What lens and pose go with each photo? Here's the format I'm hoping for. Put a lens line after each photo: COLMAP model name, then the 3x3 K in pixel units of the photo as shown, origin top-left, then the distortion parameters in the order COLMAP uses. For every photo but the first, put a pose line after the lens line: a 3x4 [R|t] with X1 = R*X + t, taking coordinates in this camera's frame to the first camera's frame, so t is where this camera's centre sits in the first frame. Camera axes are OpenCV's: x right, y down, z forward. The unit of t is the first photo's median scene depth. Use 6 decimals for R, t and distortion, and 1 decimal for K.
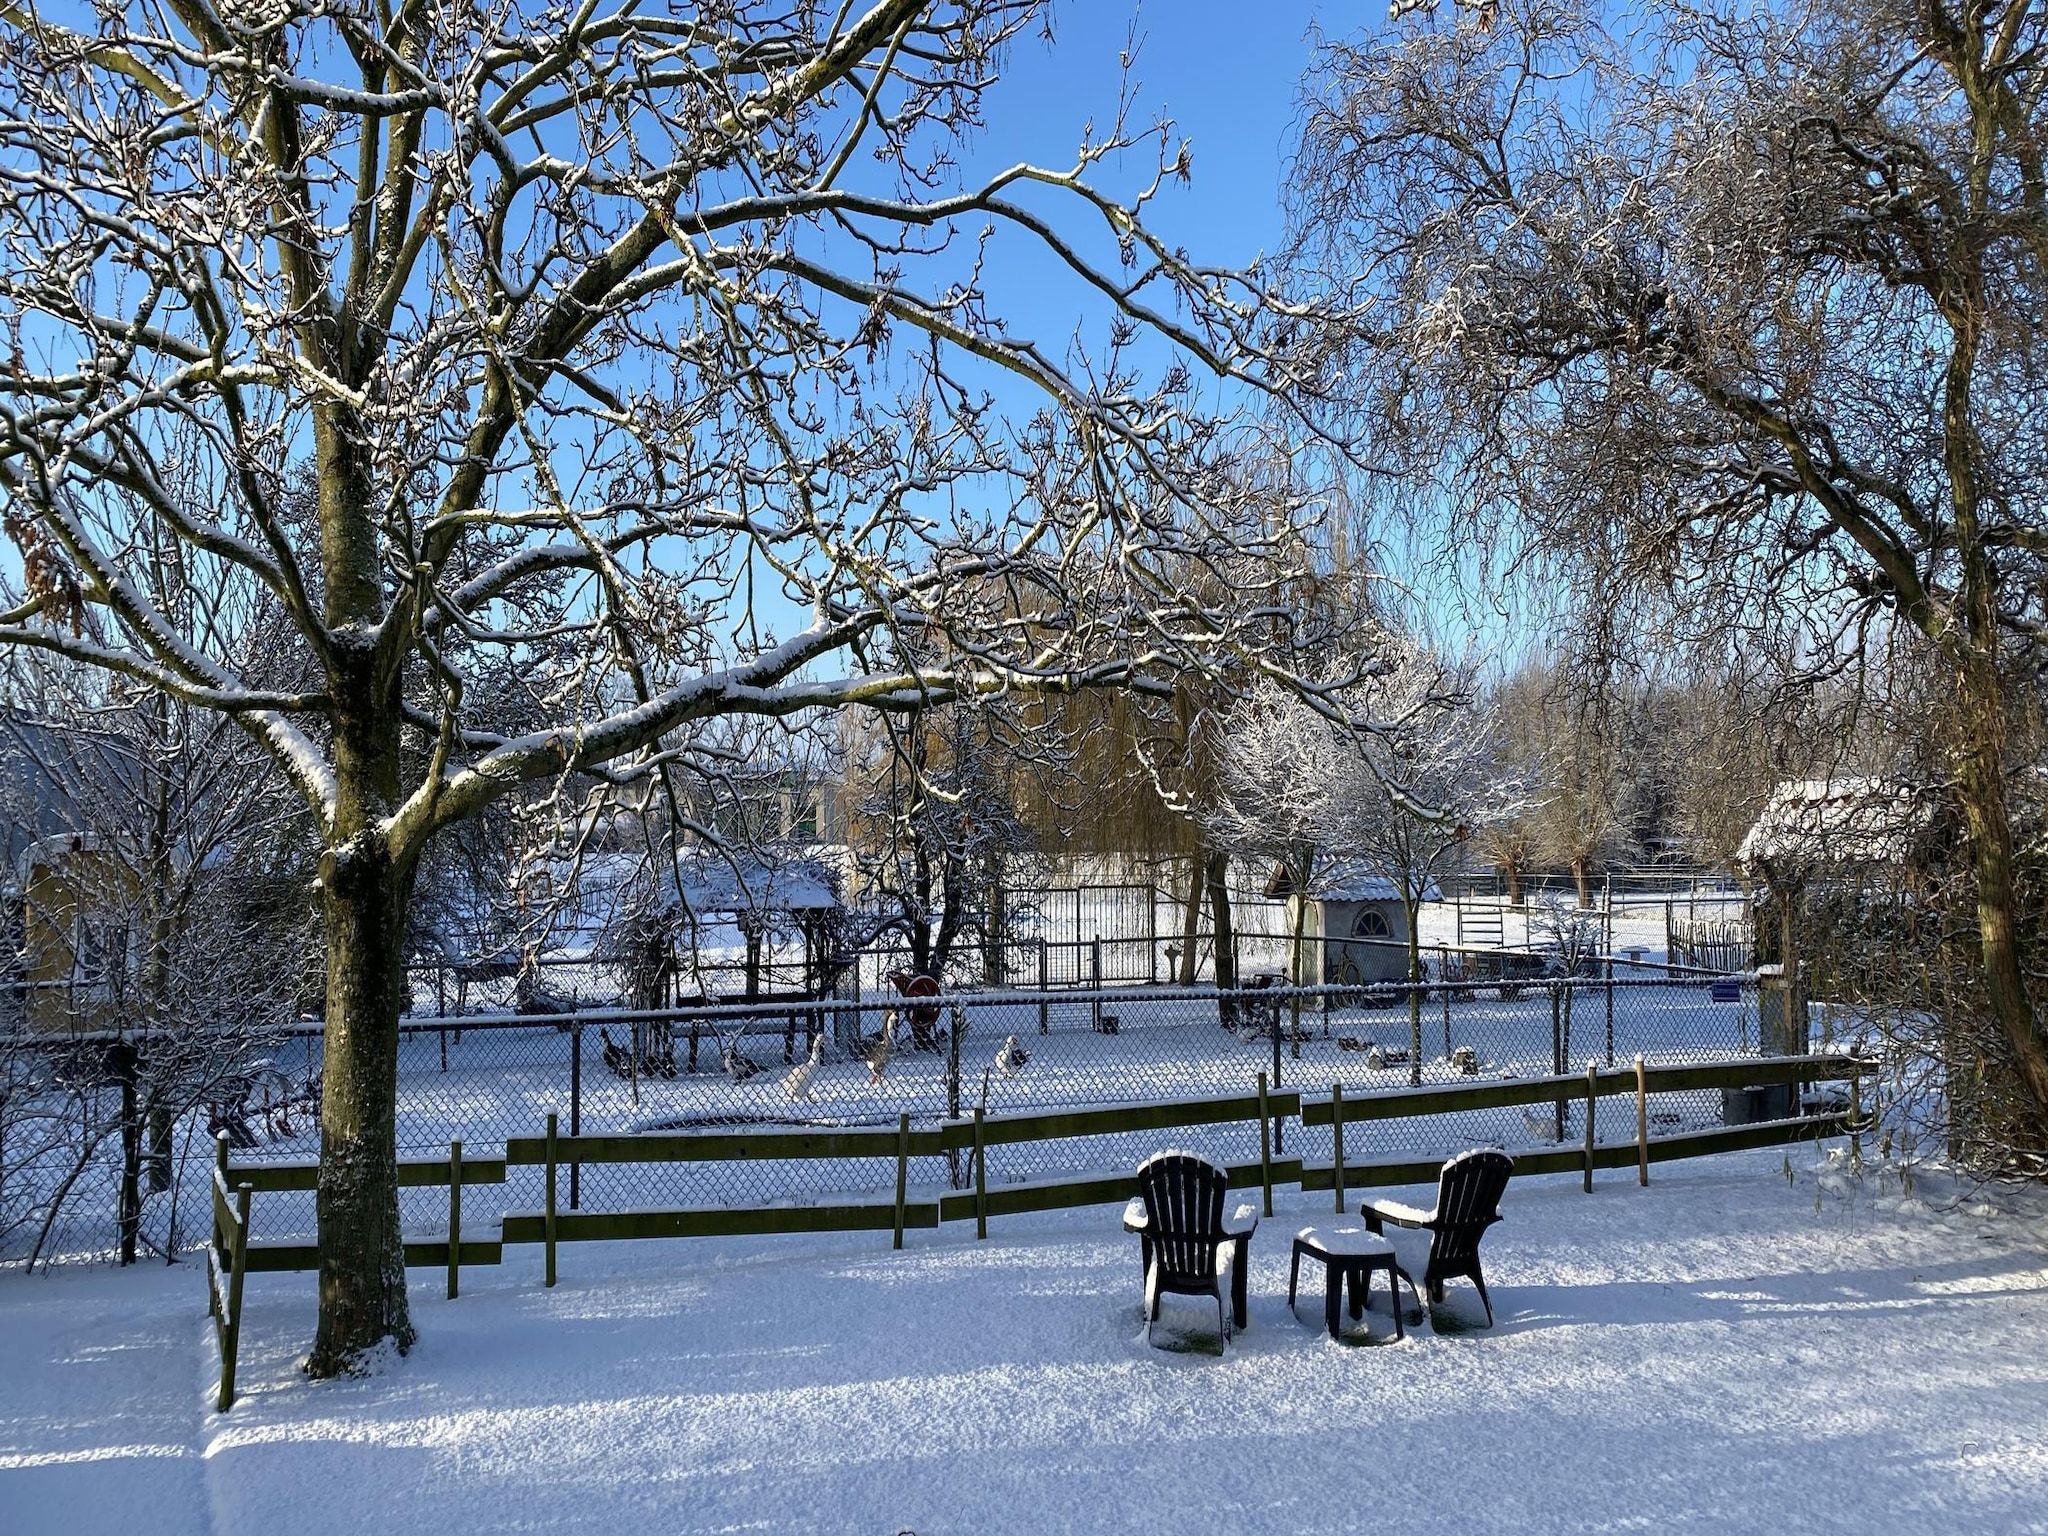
lens RADIAL K [[1551.5, 0, 1005.6], [0, 1551.5, 754.6], [0, 0, 1]] dist [0.065400, -0.083968]
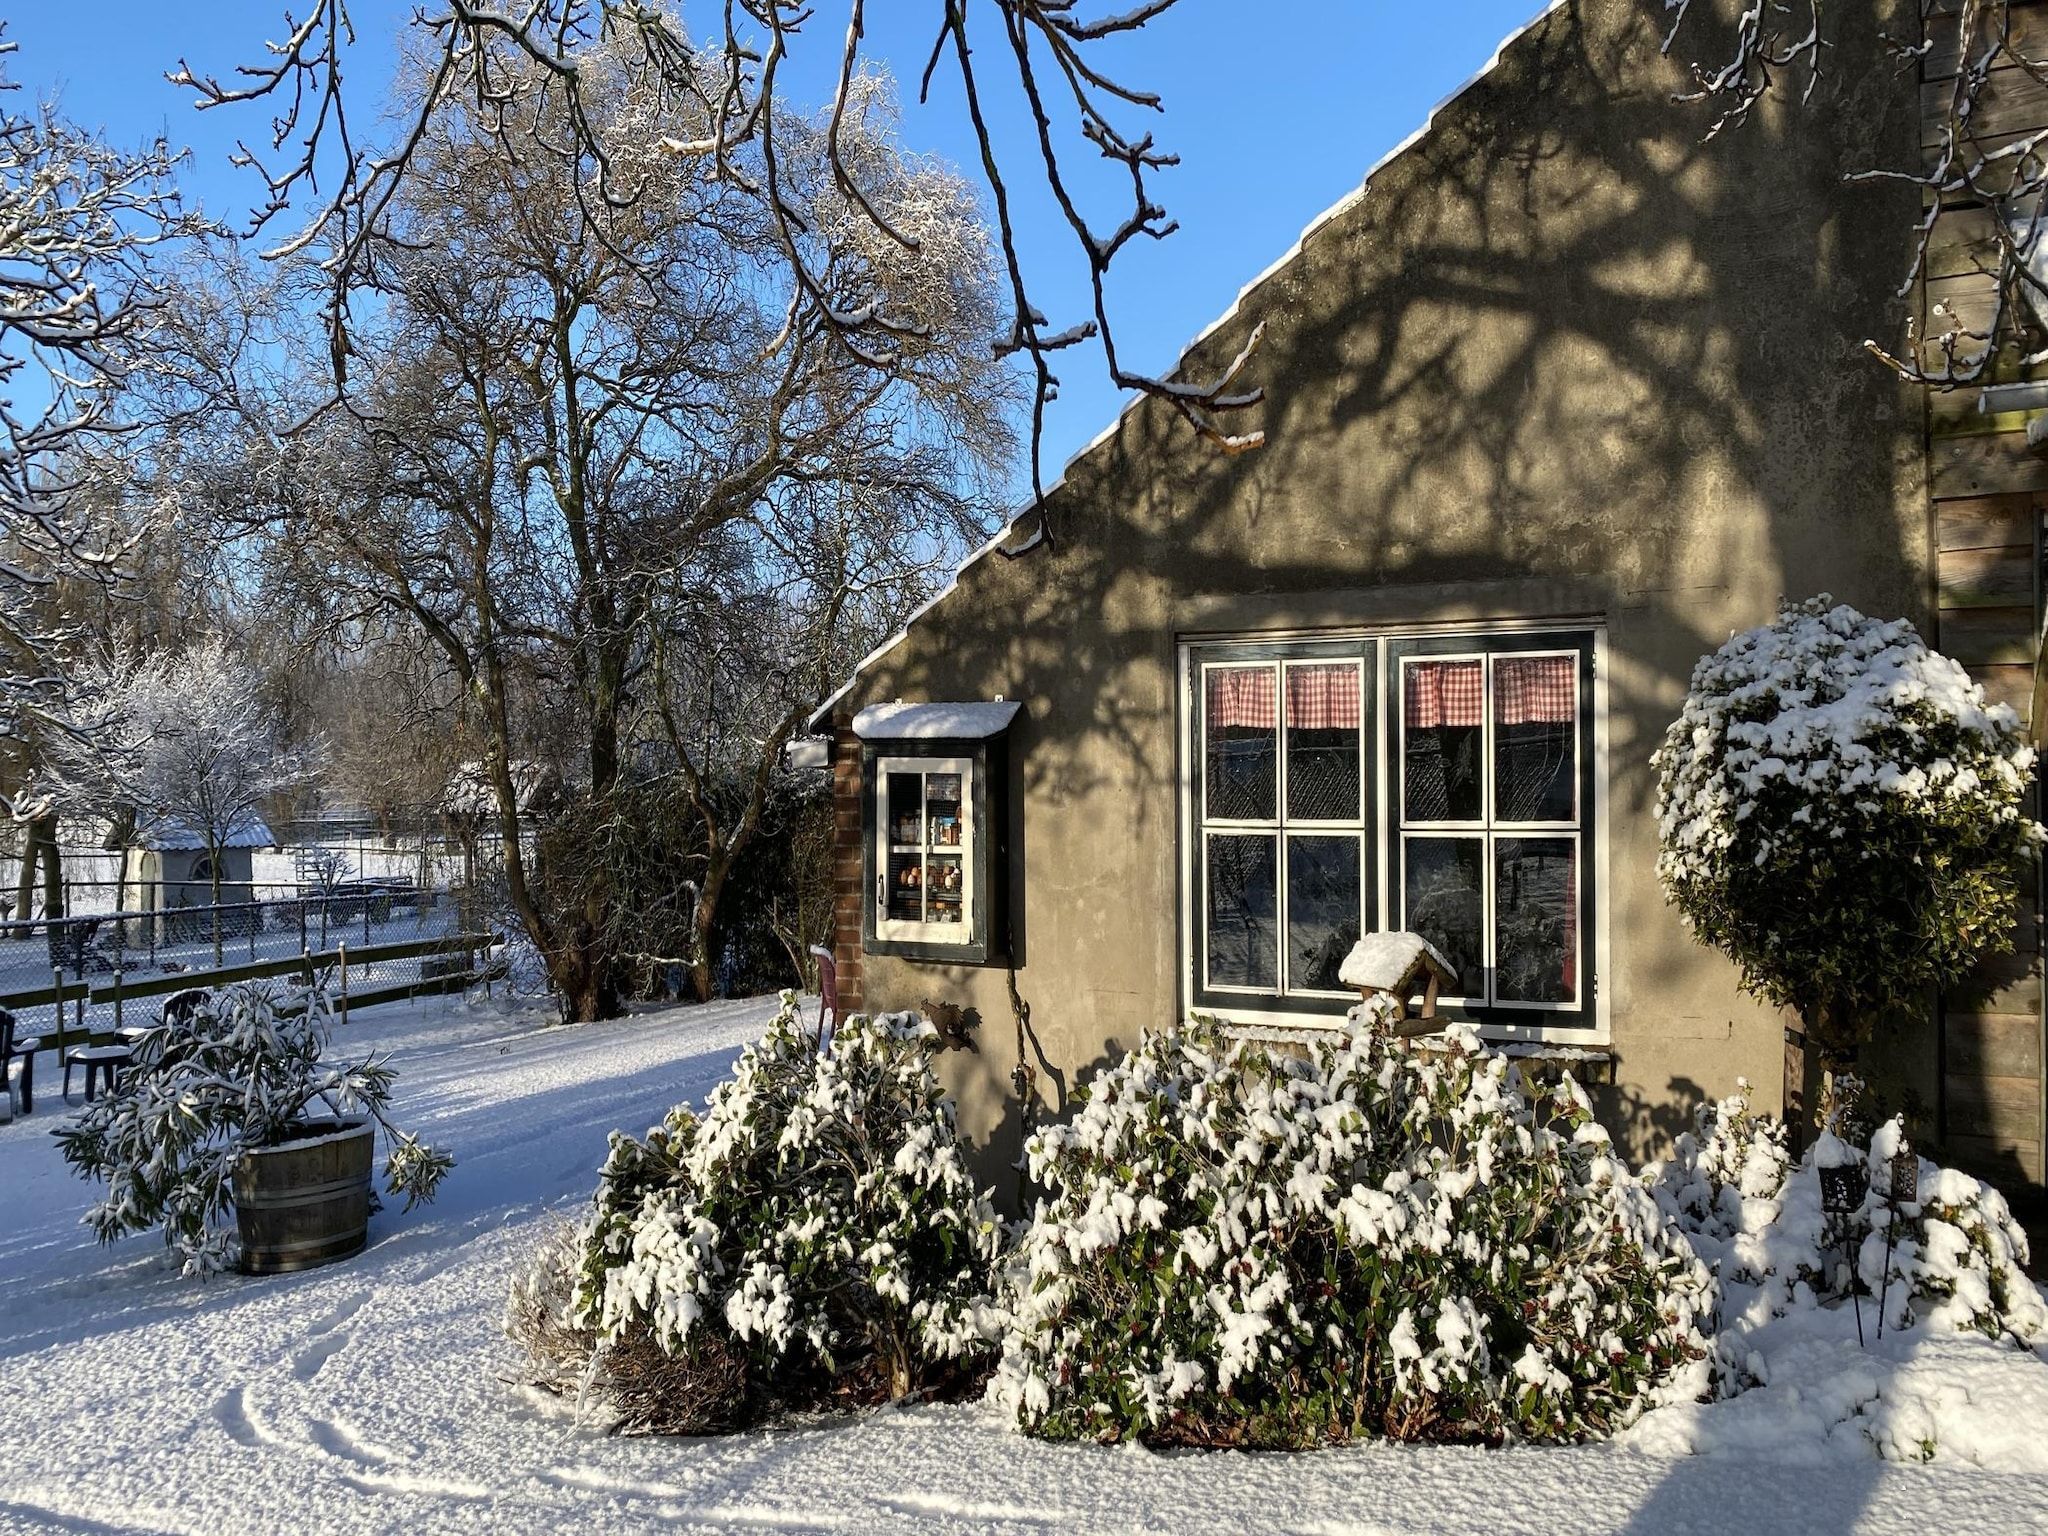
lens RADIAL K [[1551.5, 0, 1005.6], [0, 1551.5, 754.6], [0, 0, 1]] dist [0.065400, -0.083968]
pose [[0.784691, -0.001470, 0.619885, -0.025839], [-0.021742, 0.999317, 0.029892, -0.031855], [-0.619506, -0.036934, 0.784123, -0.361774]]
